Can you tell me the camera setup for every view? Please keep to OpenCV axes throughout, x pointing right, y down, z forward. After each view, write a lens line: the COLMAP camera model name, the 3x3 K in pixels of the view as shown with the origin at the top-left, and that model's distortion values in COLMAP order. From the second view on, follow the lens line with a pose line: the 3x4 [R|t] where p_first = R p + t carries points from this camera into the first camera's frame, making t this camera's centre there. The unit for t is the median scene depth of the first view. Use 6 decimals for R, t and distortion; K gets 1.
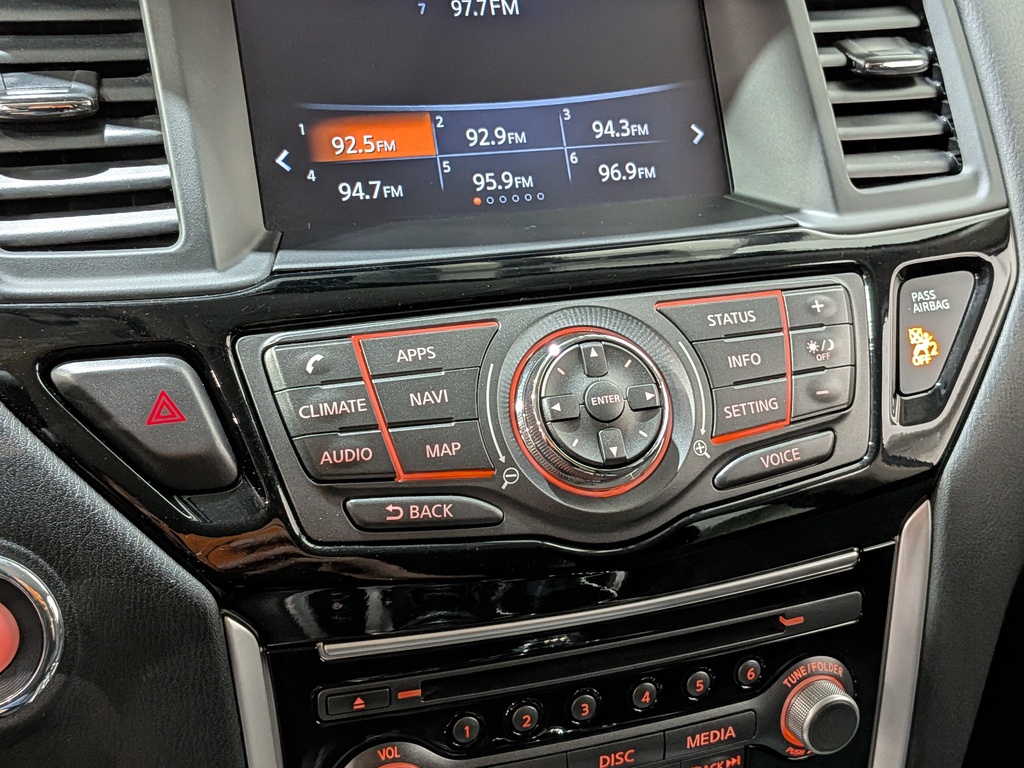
lens RADIAL K [[1491.3, 0, 528.9], [0, 1491.3, 380.2], [0, 0, 1]] dist [0.057910, 0.000000]
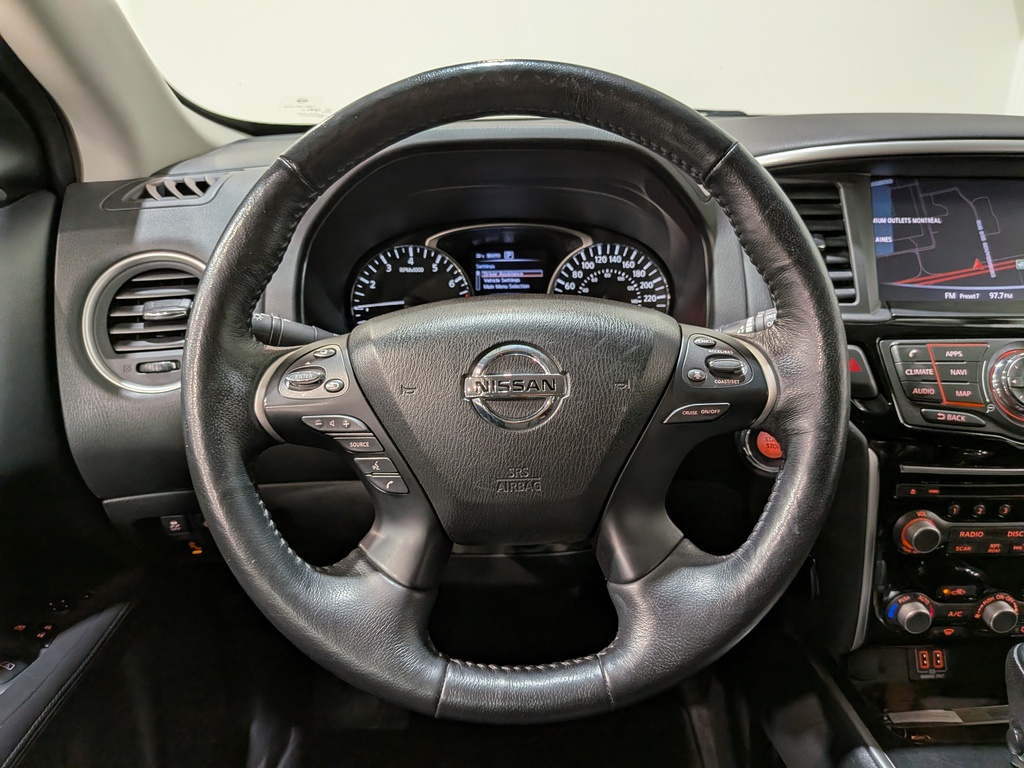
lens RADIAL K [[748.7, 0, 525.2], [0, 748.7, 388.1], [0, 0, 1]] dist [0.056057, -0.099622]
pose [[0.941556, 0.103537, -0.320551, -0.309007], [-0.102438, 0.994531, 0.020338, 0.078429], [0.320904, 0.013687, 0.947013, -0.368315]]
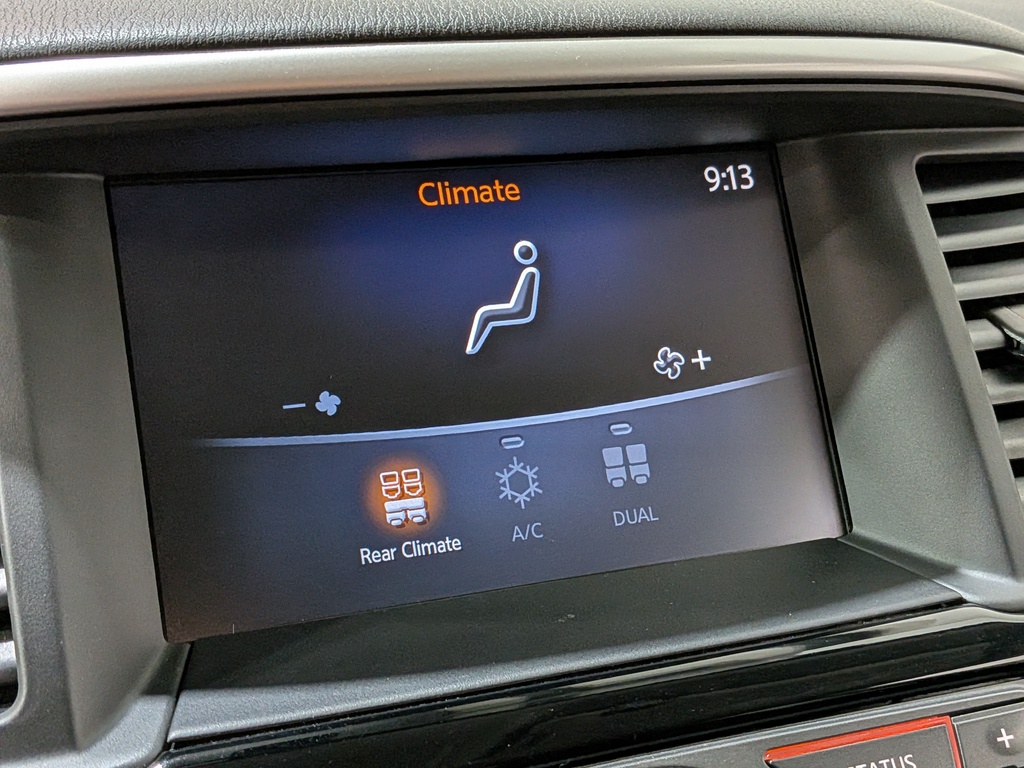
lens RADIAL K [[1491.3, 0, 509.3], [0, 1491.3, 390.7], [0, 0, 1]] dist [0.057910, 0.000000]
pose [[0.999916, -0.012891, -0.001650, -0.022621], [0.012752, 0.997692, -0.066699, -0.162648], [0.002506, 0.066672, 0.997772, 0.332465]]
